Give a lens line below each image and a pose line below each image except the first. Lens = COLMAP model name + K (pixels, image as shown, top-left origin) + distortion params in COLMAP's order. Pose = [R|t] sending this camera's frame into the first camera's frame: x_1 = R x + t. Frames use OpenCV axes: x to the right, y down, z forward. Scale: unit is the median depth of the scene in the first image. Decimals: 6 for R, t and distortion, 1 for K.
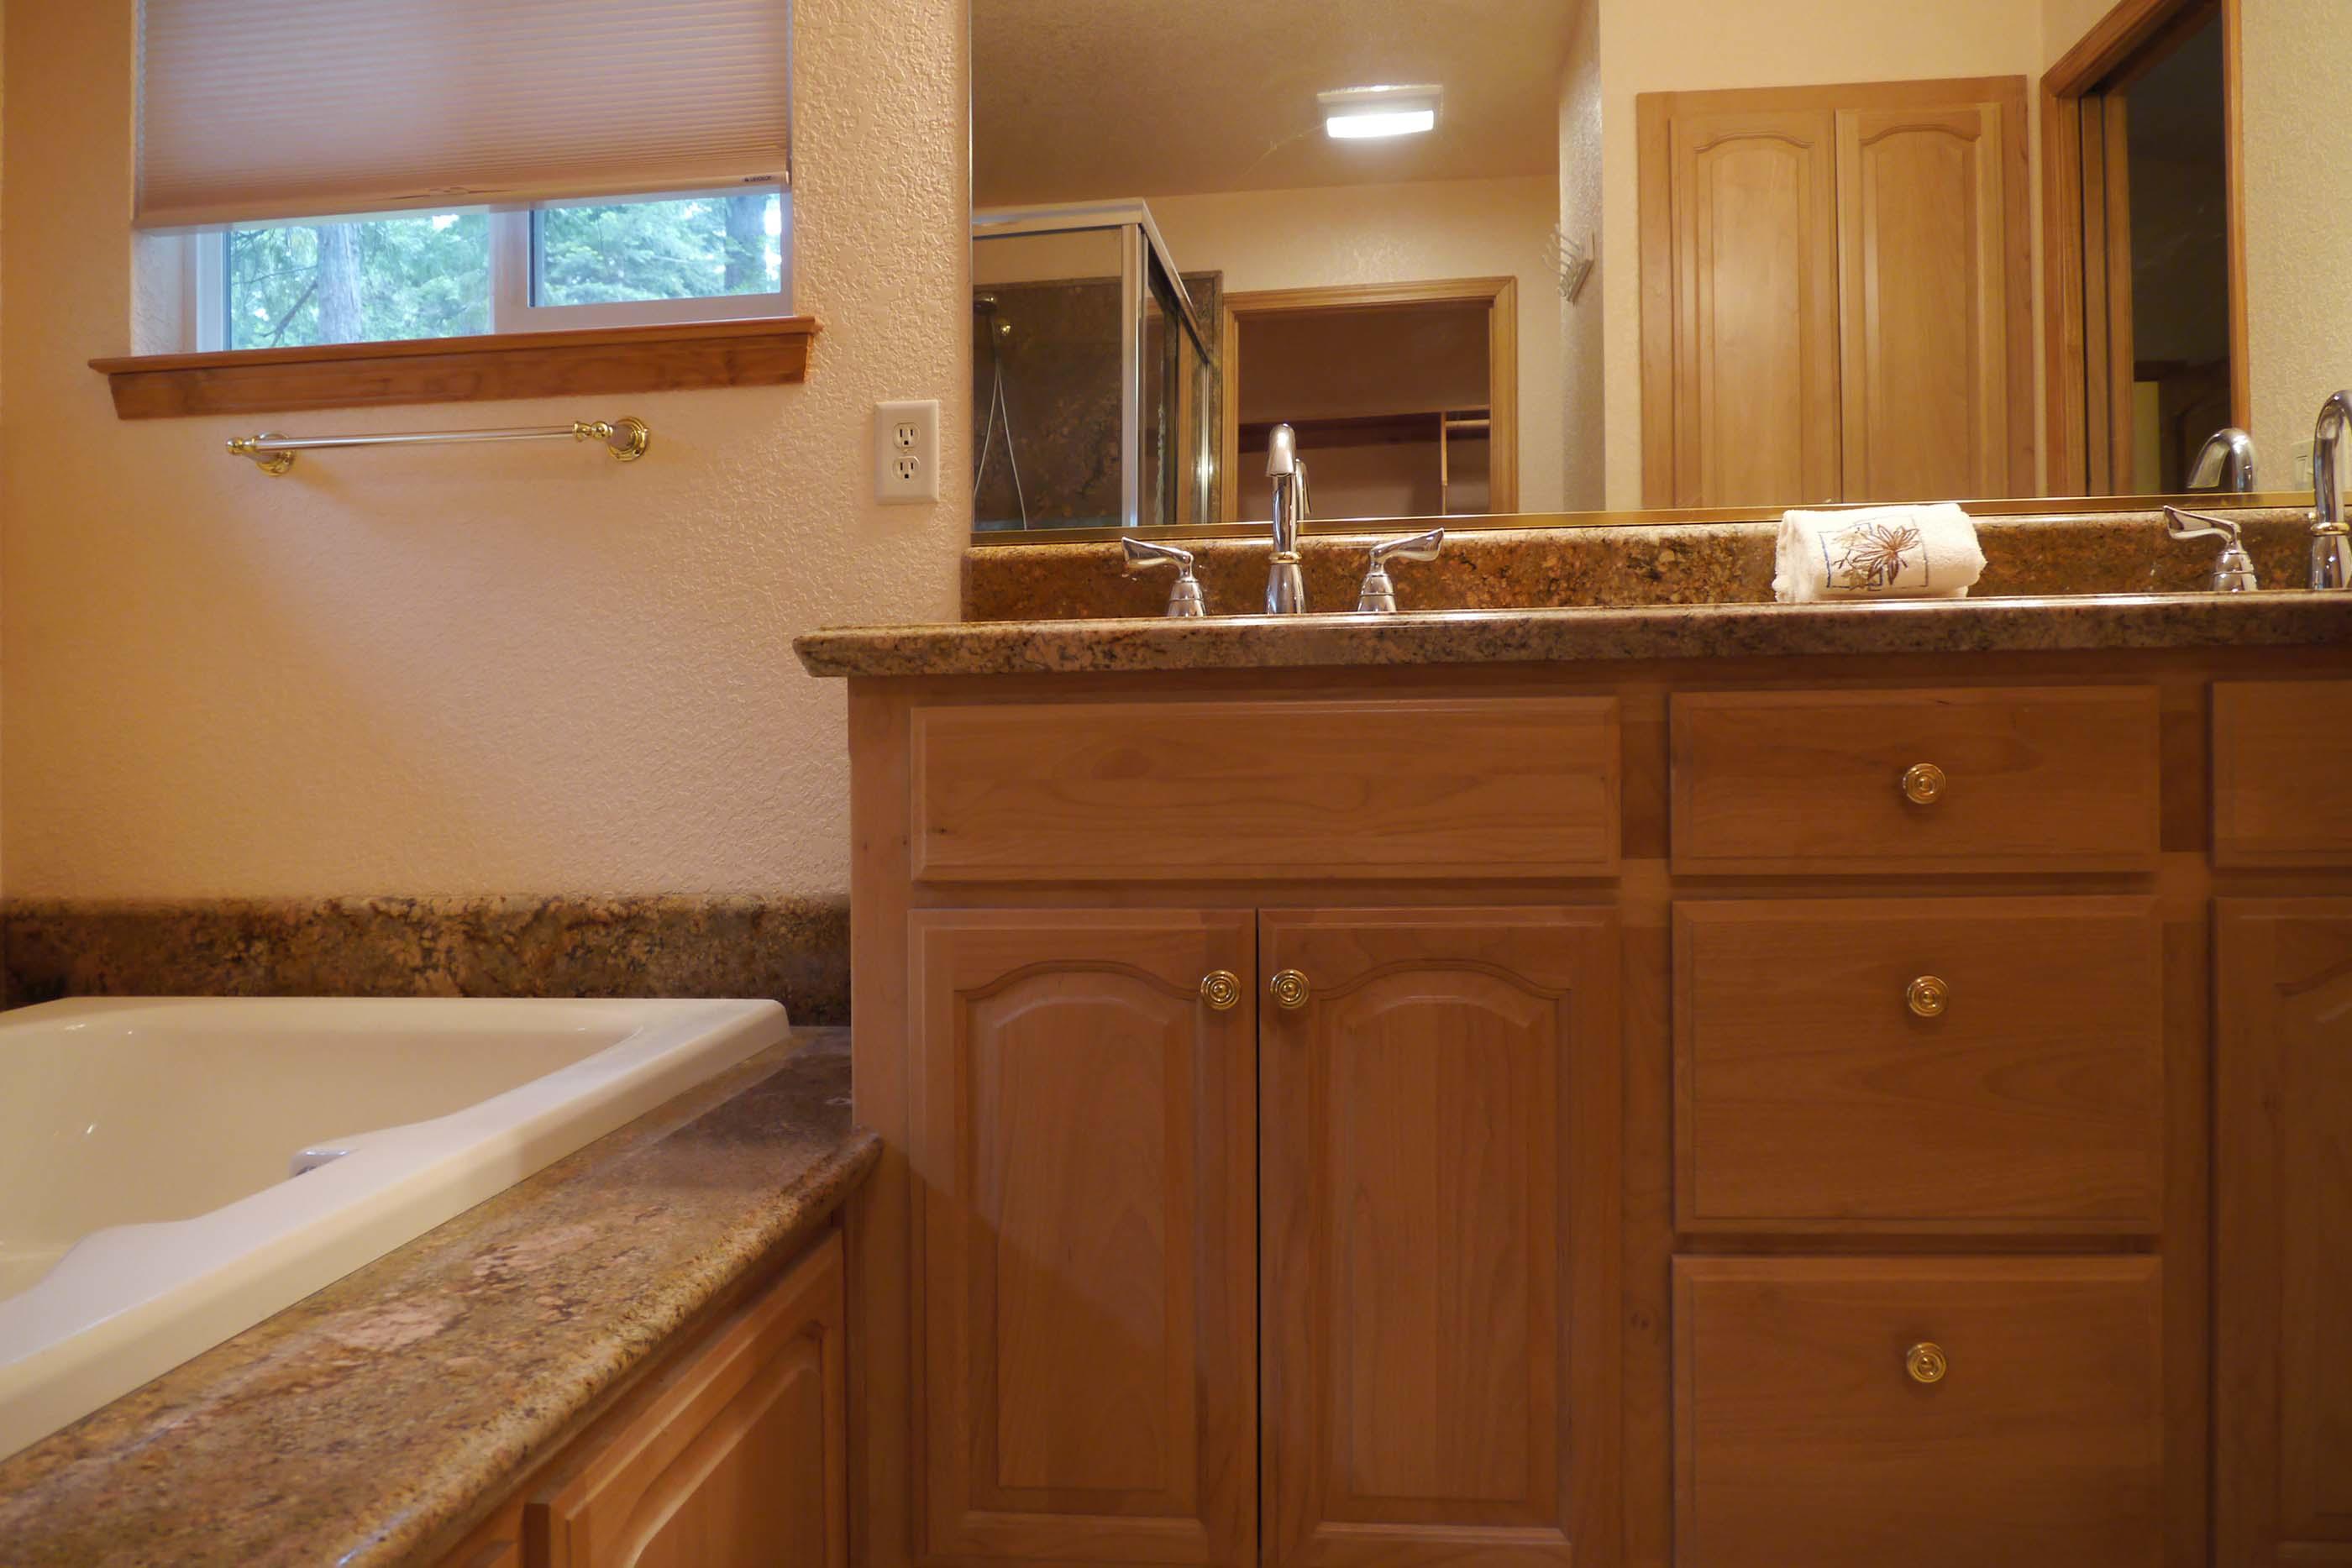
lens RADIAL K [[1874.6, 0, 1105.8], [0, 1874.6, 783.9], [0, 0, 1]] dist [-0.080295, 0.003232]
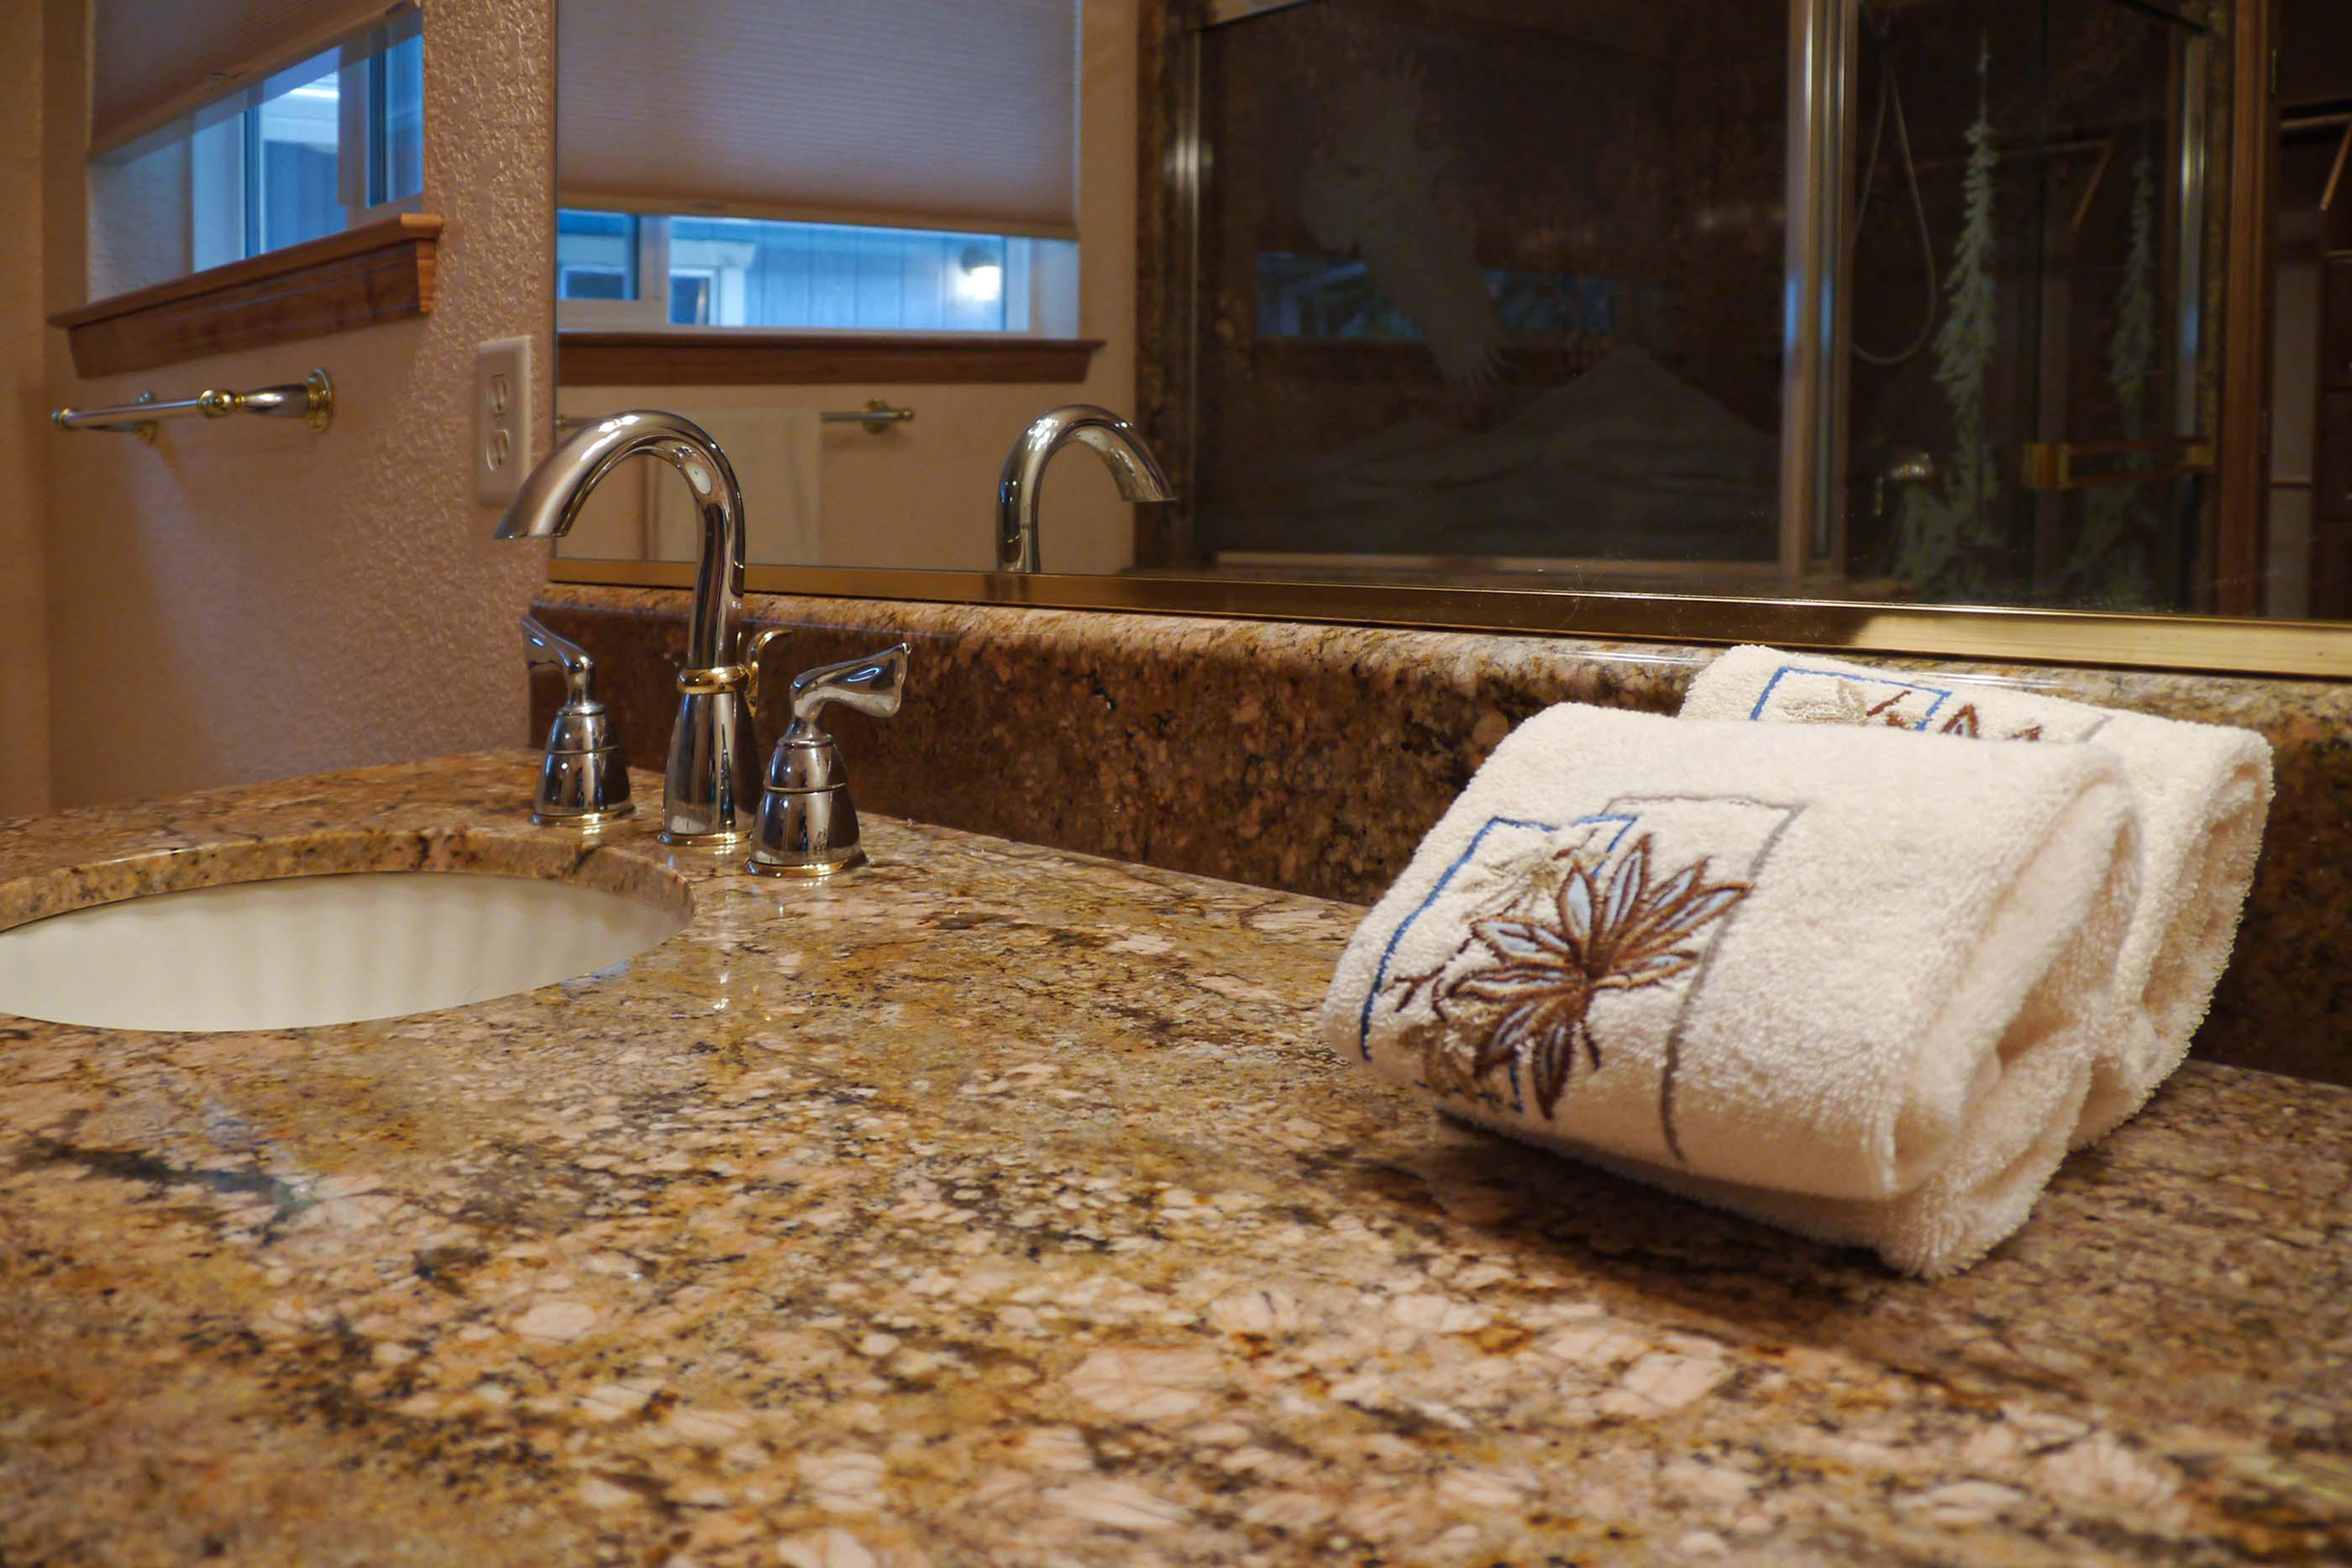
lens RADIAL K [[1874.6, 0, 1105.8], [0, 1874.6, 783.9], [0, 0, 1]] dist [-0.080295, 0.003232]
pose [[0.780478, 0.104331, -0.616417, 0.458883], [-0.007276, 0.987426, 0.157912, -0.165946], [0.625141, -0.118762, 0.771423, 0.677296]]
